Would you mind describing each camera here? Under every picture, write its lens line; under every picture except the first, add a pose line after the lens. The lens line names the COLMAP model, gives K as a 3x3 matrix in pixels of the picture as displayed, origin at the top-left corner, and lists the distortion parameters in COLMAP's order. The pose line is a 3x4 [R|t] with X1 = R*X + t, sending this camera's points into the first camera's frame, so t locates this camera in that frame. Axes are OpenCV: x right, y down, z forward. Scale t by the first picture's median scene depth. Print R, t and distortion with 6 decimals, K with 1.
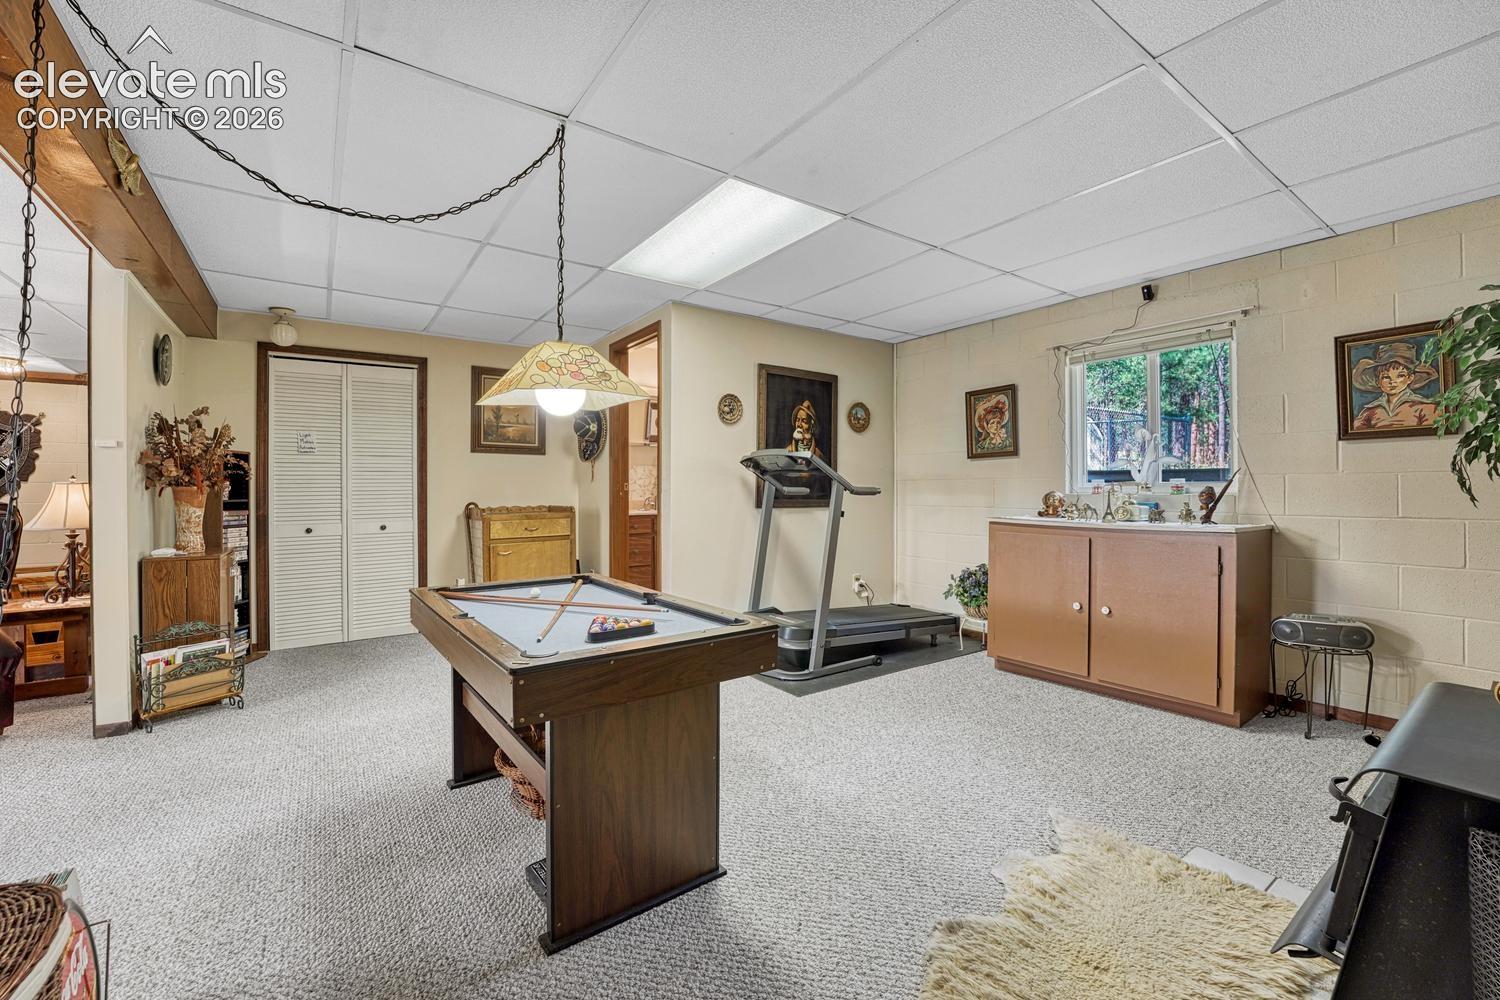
lens RADIAL K [[609.3, 0, 766.5], [0, 609.3, 485.8], [0, 0, 1]] dist [-0.023859, 0.000127]
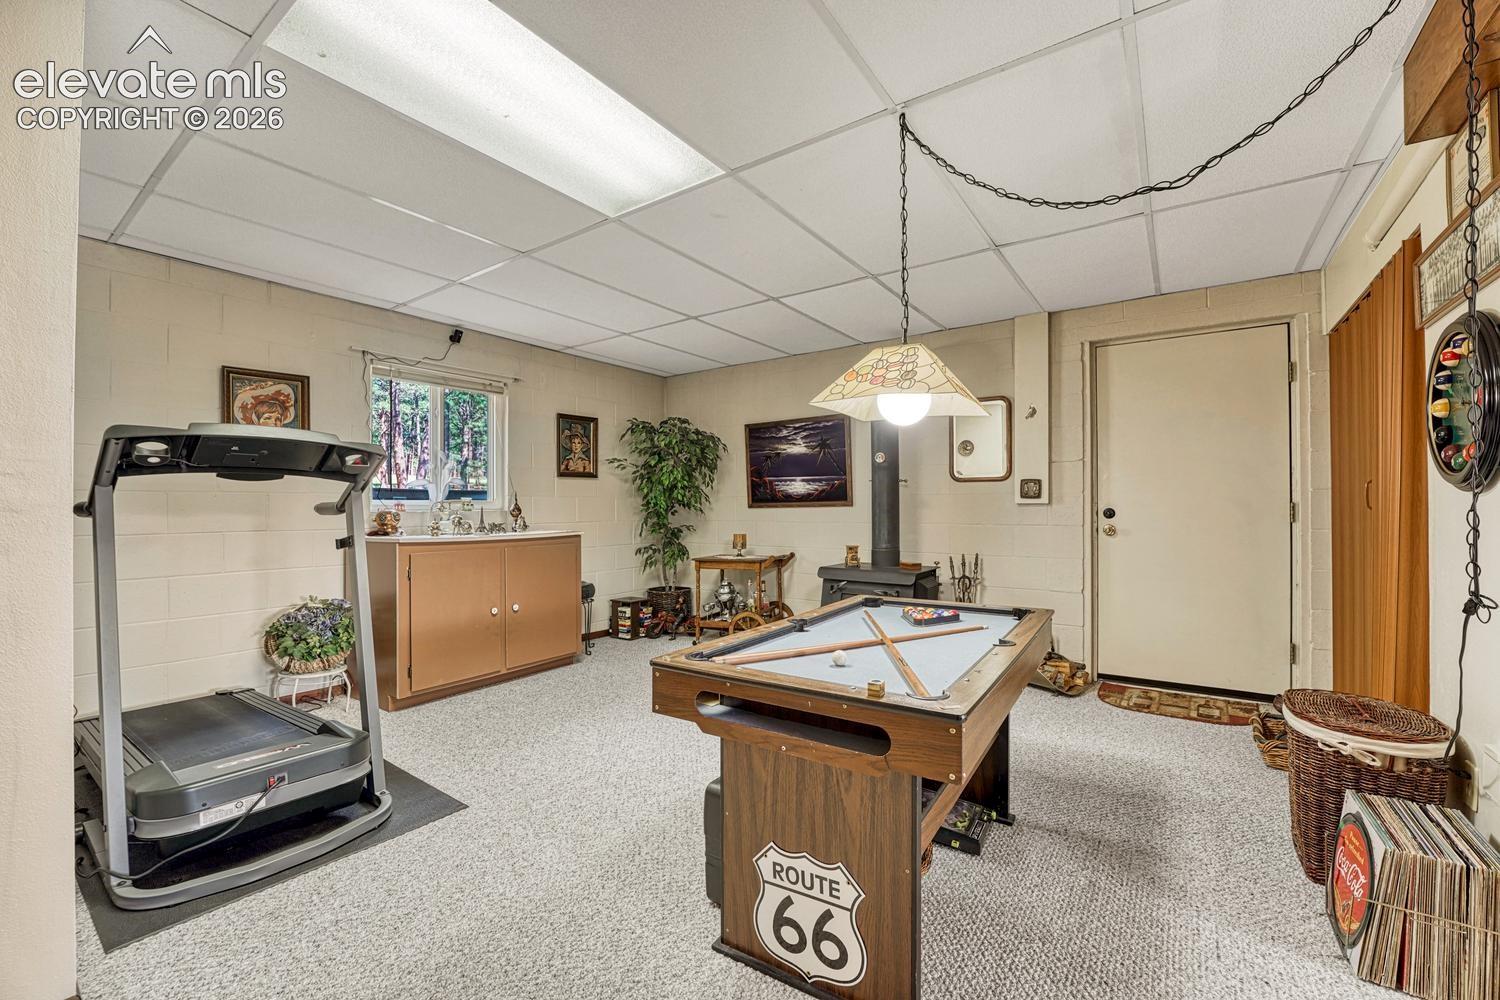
lens RADIAL K [[607.1, 0, 744.7], [0, 607.1, 501.7], [0, 0, 1]] dist [-0.026557, 0.000014]
pose [[-0.310736, 0.004875, 0.950484, -0.697833], [-0.006222, 0.999955, -0.007162, 0.001568], [-0.950476, -0.008139, -0.310692, 0.912837]]
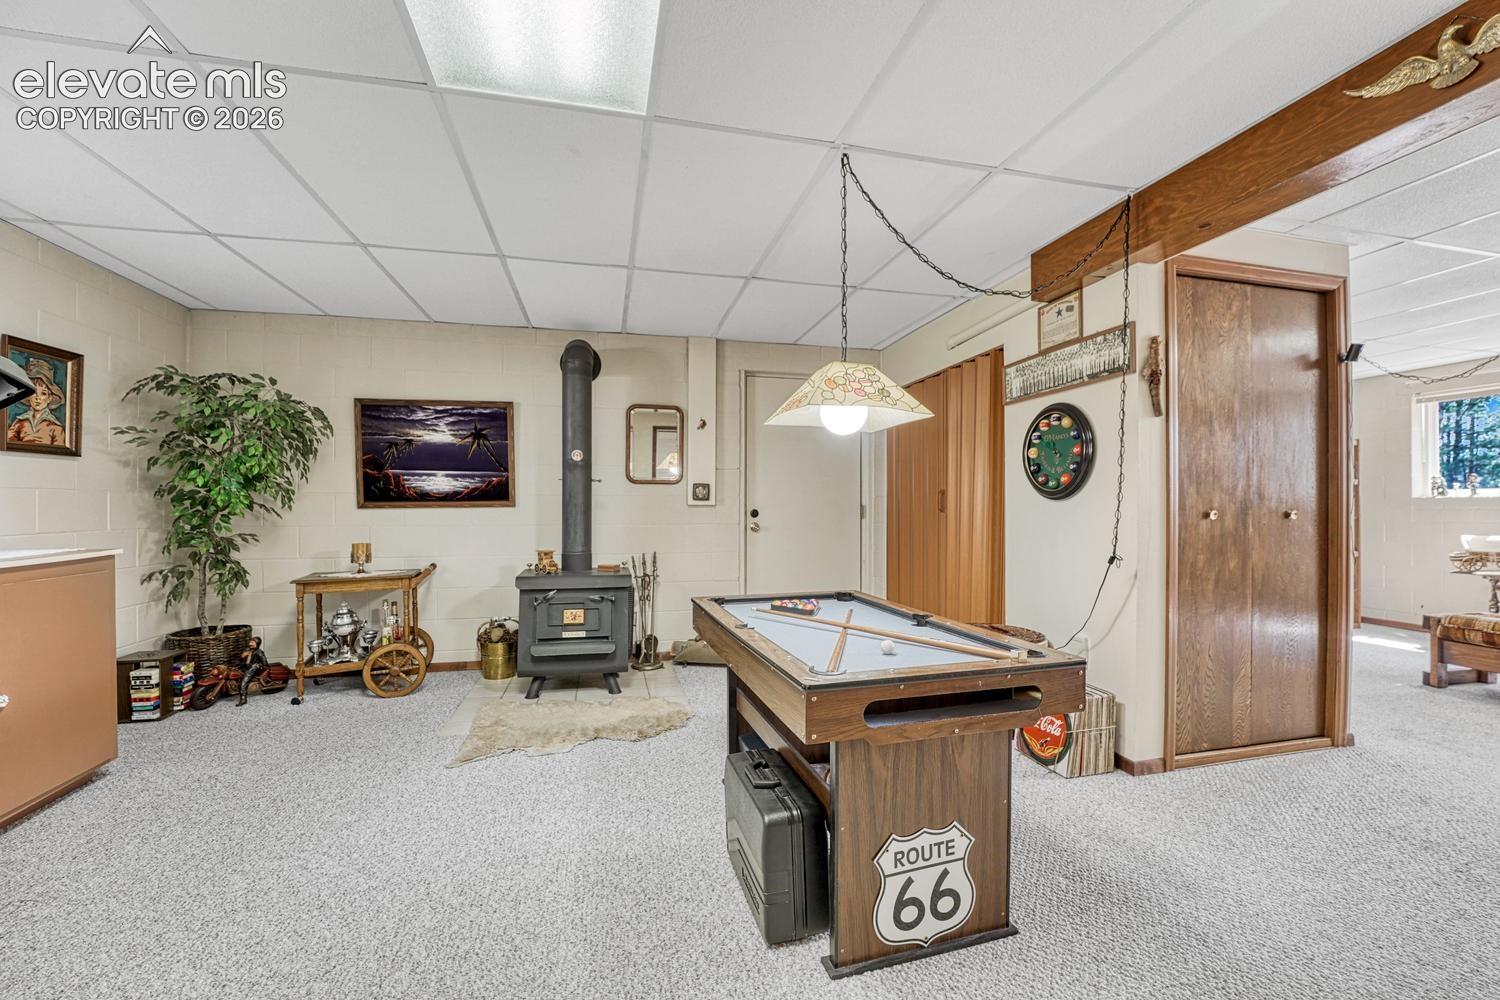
lens RADIAL K [[613.0, 0, 741.7], [0, 613.0, 503.7], [0, 0, 1]] dist [-0.026135, -0.000023]
pose [[-0.919852, -0.002013, 0.392261, -0.359785], [-0.007048, 0.999910, -0.011396, 0.005099], [-0.392203, -0.013247, -0.919783, 1.220853]]
